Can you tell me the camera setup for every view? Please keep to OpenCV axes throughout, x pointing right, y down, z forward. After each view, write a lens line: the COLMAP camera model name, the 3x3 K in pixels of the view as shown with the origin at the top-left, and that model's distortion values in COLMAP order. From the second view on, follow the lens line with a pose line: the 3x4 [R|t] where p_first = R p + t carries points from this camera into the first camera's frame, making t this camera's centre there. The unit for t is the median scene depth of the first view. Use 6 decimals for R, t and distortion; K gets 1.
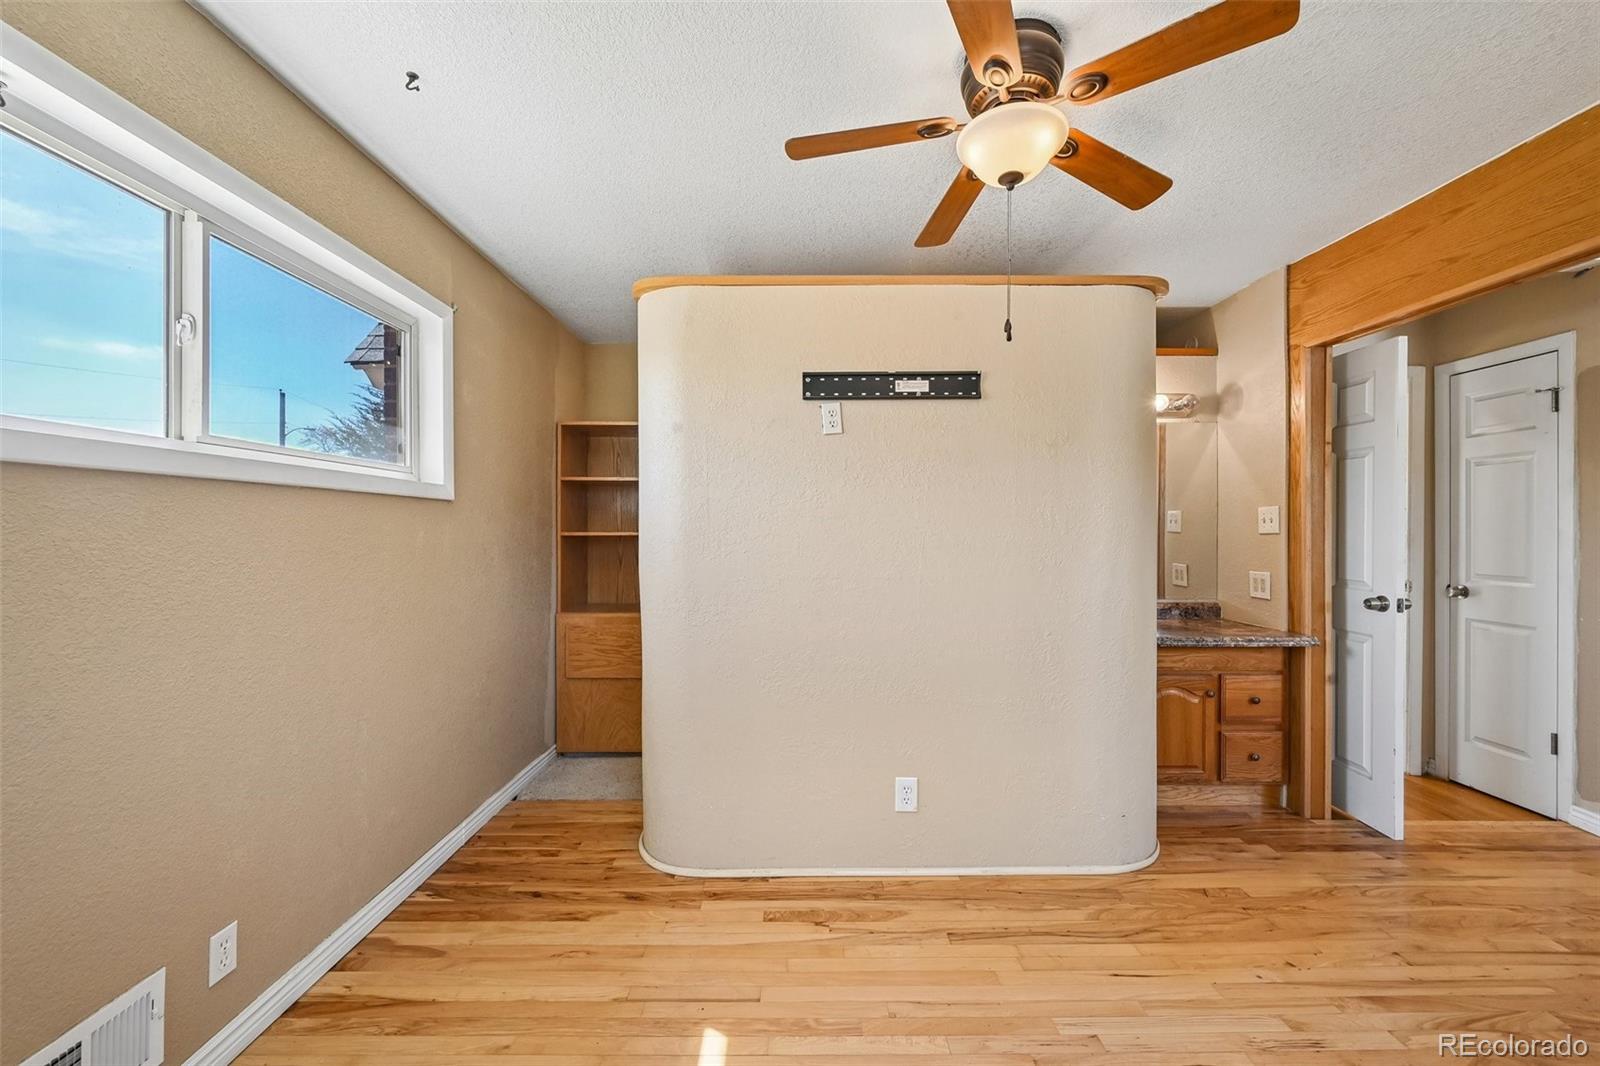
lens RADIAL K [[634.9, 0, 791.6], [0, 634.9, 530.4], [0, 0, 1]] dist [-0.004873, 0.000642]
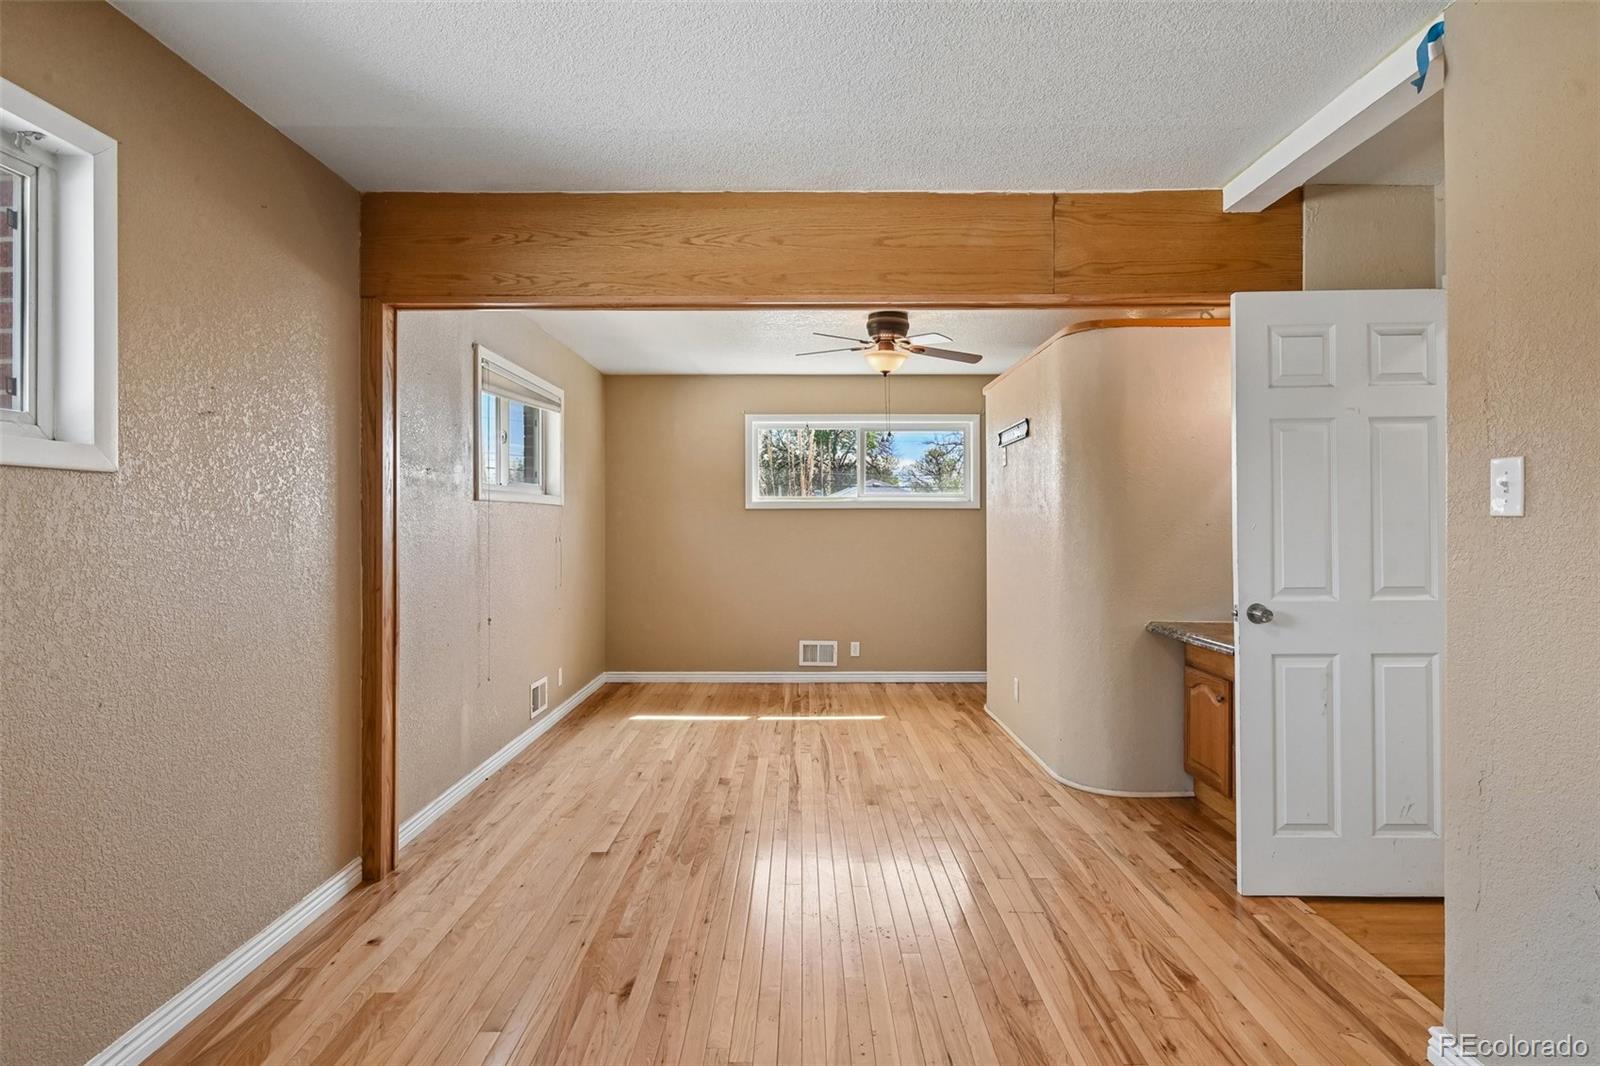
lens RADIAL K [[836.5, 0, 795.0], [0, 836.5, 527.8], [0, 0, 1]] dist [-0.006462, 0.000963]
pose [[-0.005506, 0.007382, -0.999958, 2.265023], [-0.000303, 0.999973, 0.007384, -0.002623], [0.999985, 0.000343, -0.005504, 0.456936]]
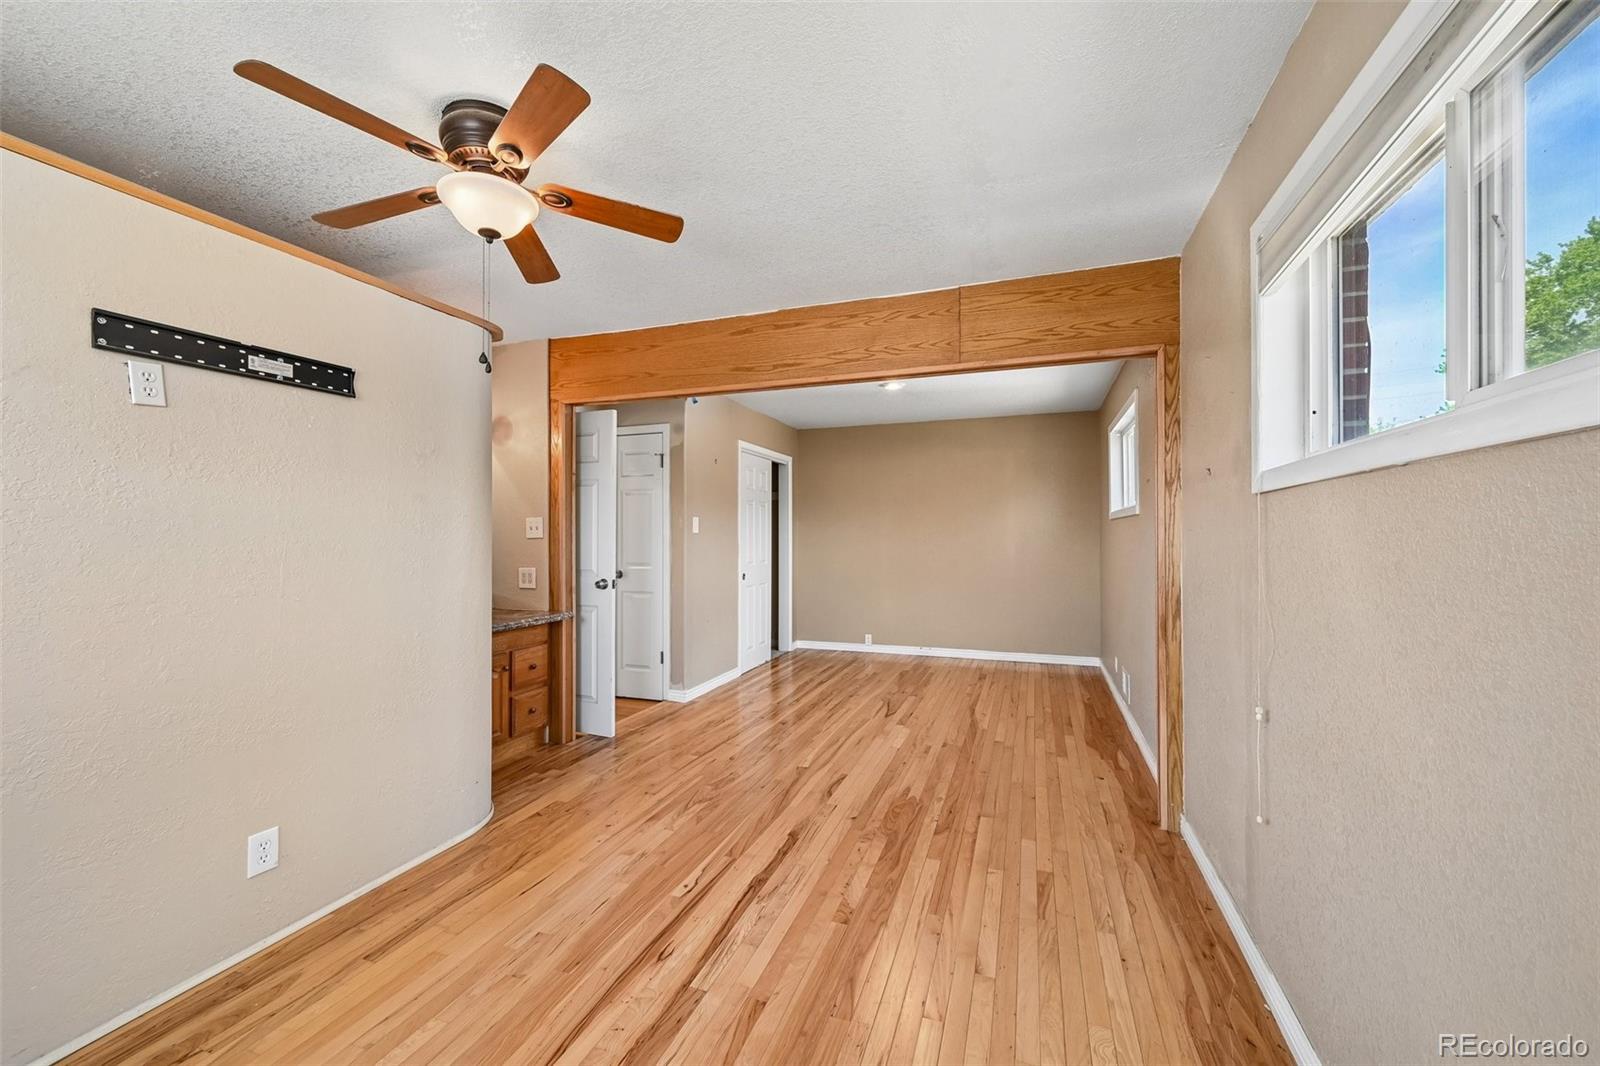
lens RADIAL K [[634.9, 0, 804.4], [0, 634.9, 533.2], [0, 0, 1]] dist [-0.004873, 0.000642]
pose [[0.336562, 0.000872, 0.941661, -0.367008], [0.004677, 0.999986, -0.002598, 0.001047], [-0.941650, 0.005279, 0.336553, 0.043505]]
